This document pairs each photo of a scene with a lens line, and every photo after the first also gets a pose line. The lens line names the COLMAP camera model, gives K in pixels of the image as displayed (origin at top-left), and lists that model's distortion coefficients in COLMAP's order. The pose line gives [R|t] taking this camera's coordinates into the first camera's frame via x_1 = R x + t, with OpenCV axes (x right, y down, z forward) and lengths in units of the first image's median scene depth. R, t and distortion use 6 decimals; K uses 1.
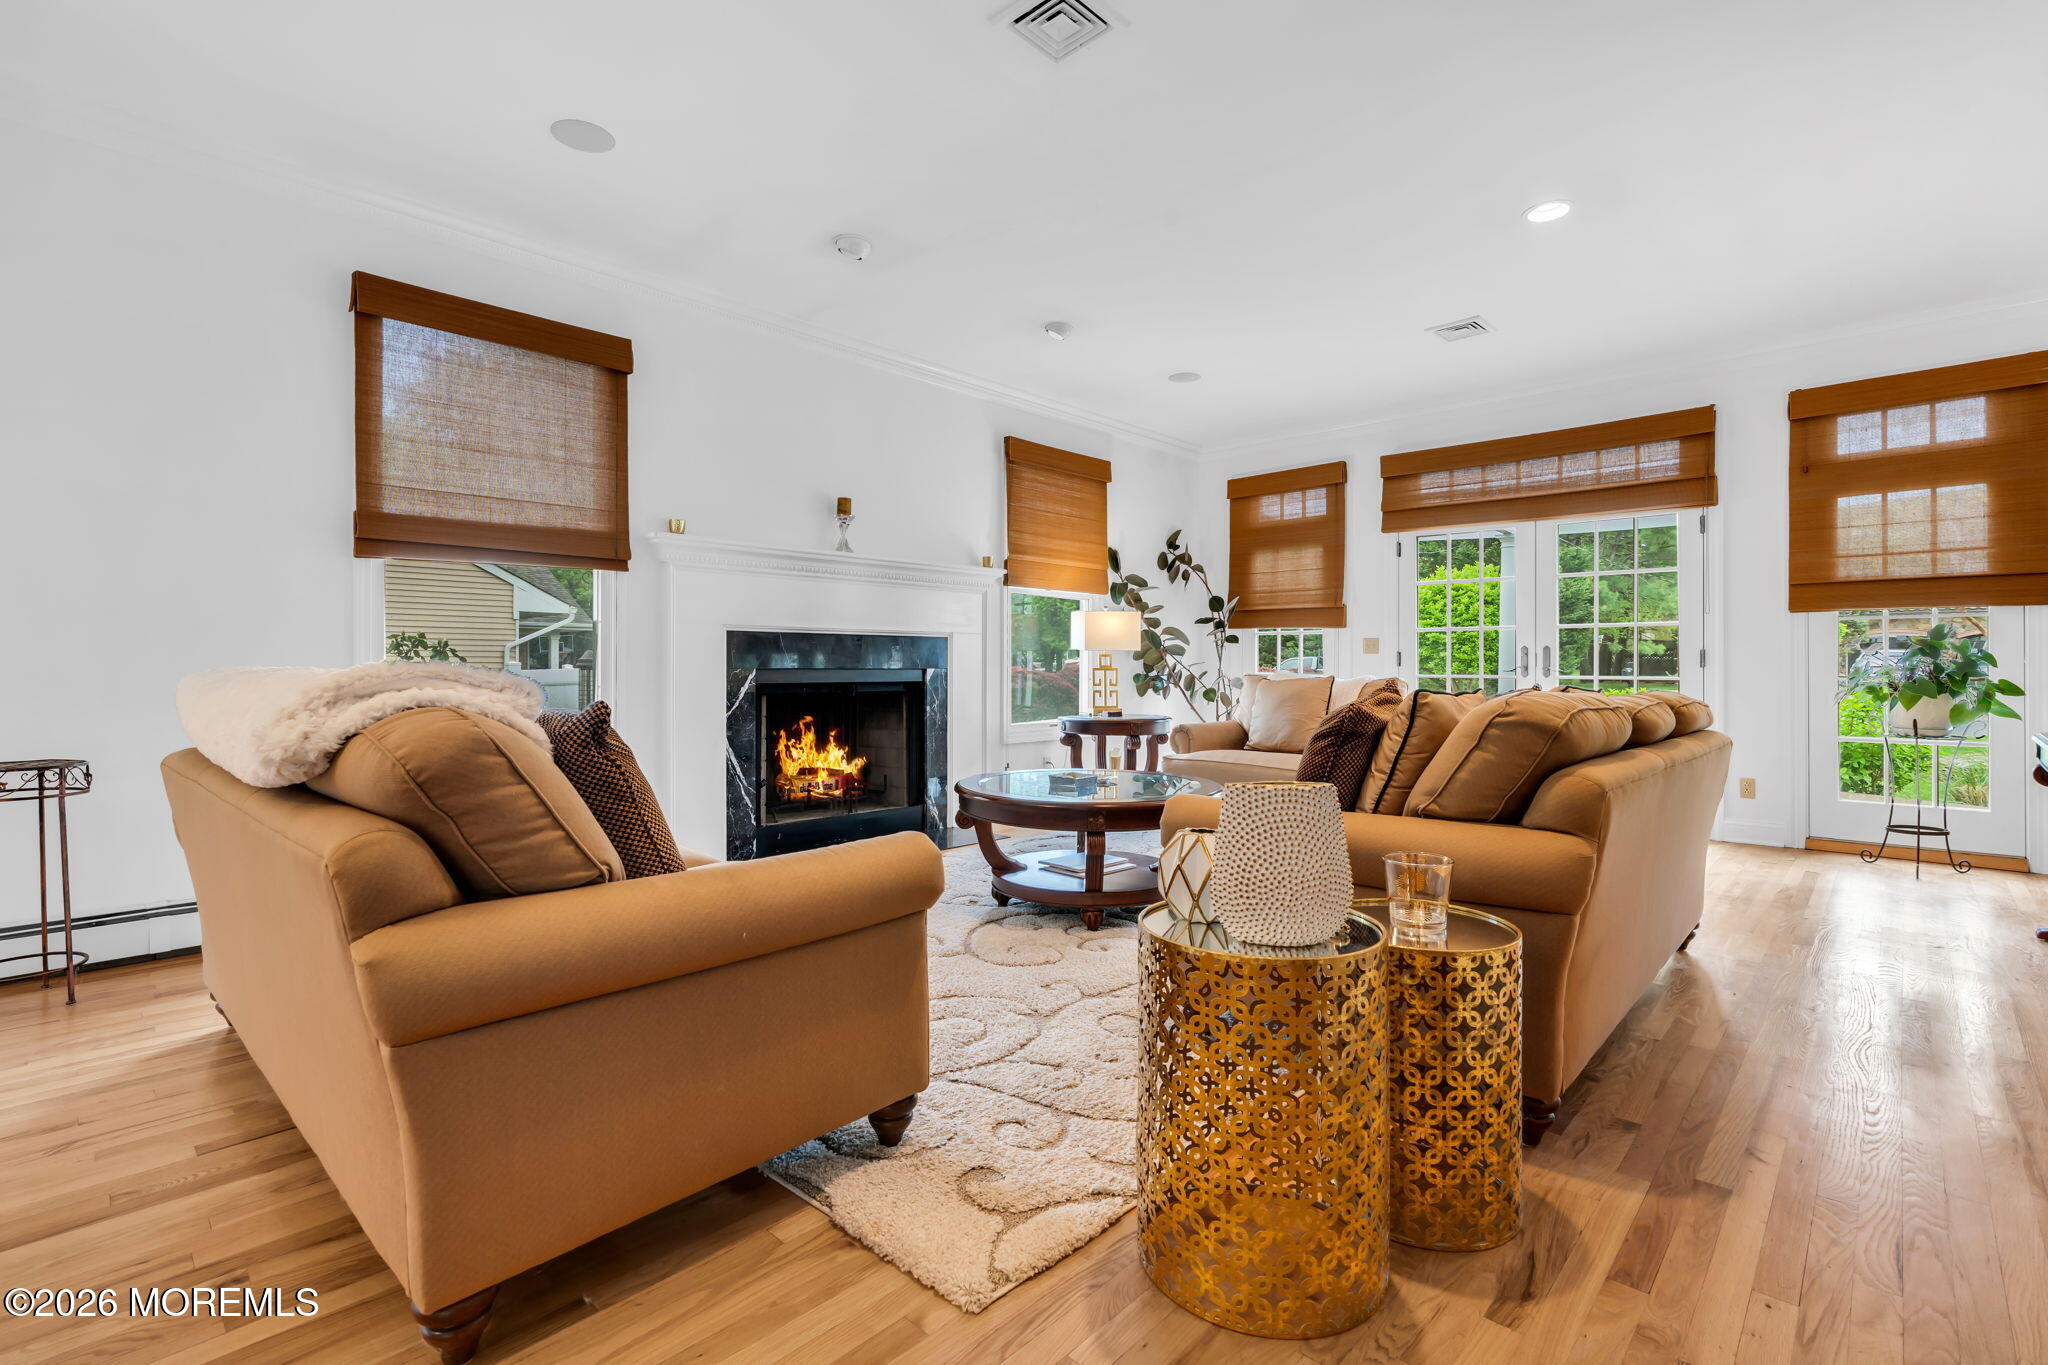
lens RADIAL K [[935.3, 0, 1016.6], [0, 935.3, 665.3], [0, 0, 1]] dist [-0.019591, -0.000016]
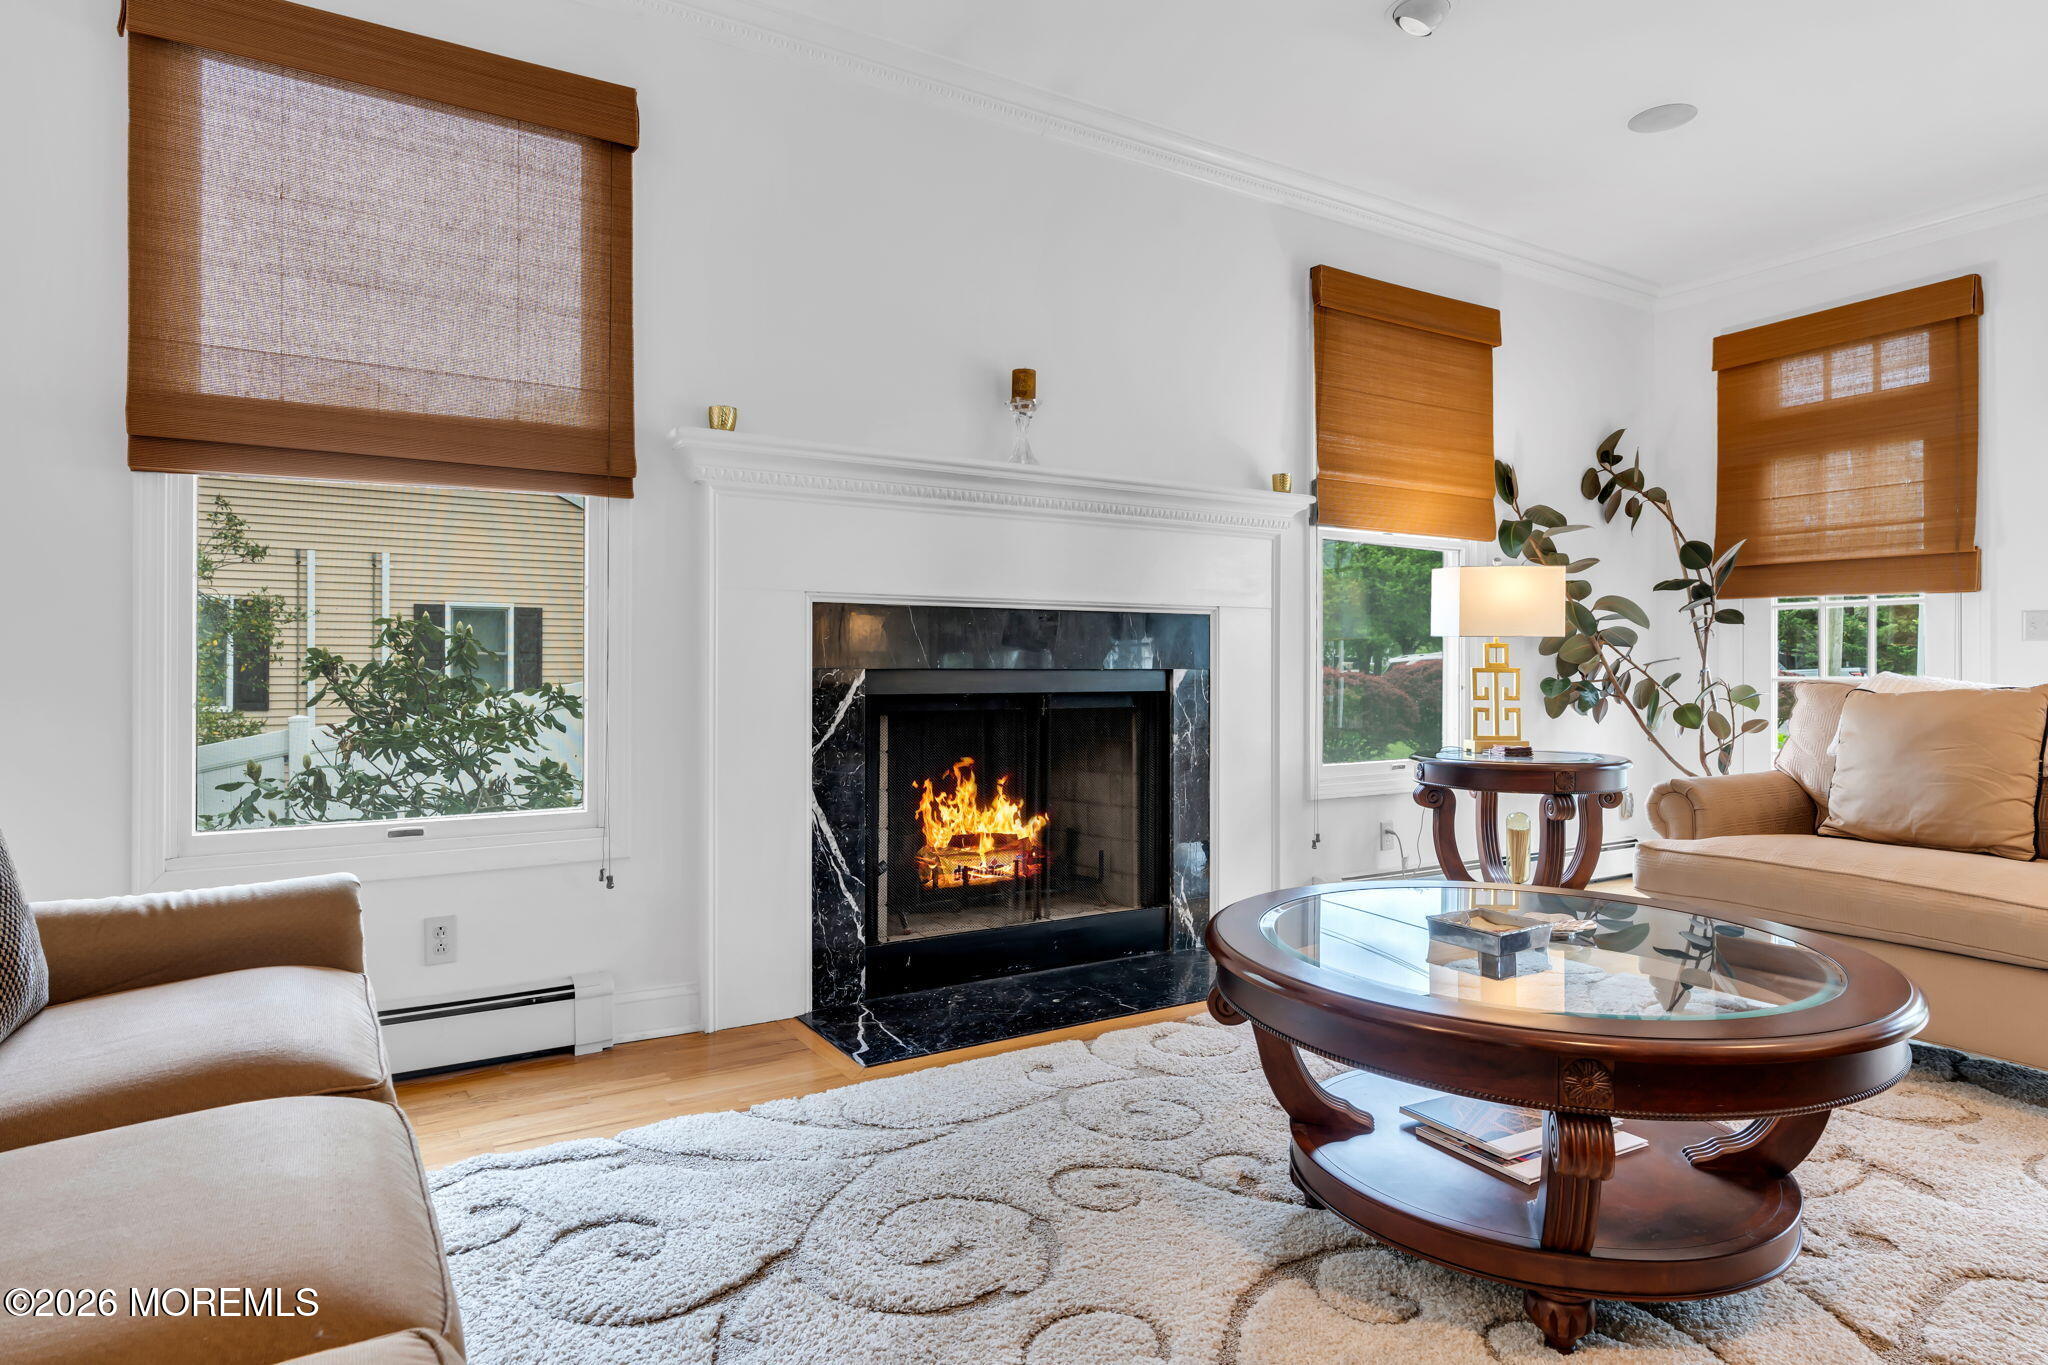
lens RADIAL K [[1156.5, 0, 1021.0], [0, 1156.5, 672.1], [0, 0, 1]] dist [-0.001614, 0.000050]
pose [[0.968246, 0.000745, -0.249998, -0.007740], [0.000606, 0.999986, 0.005325, 0.001387], [0.249998, -0.005308, 0.968232, 0.257981]]
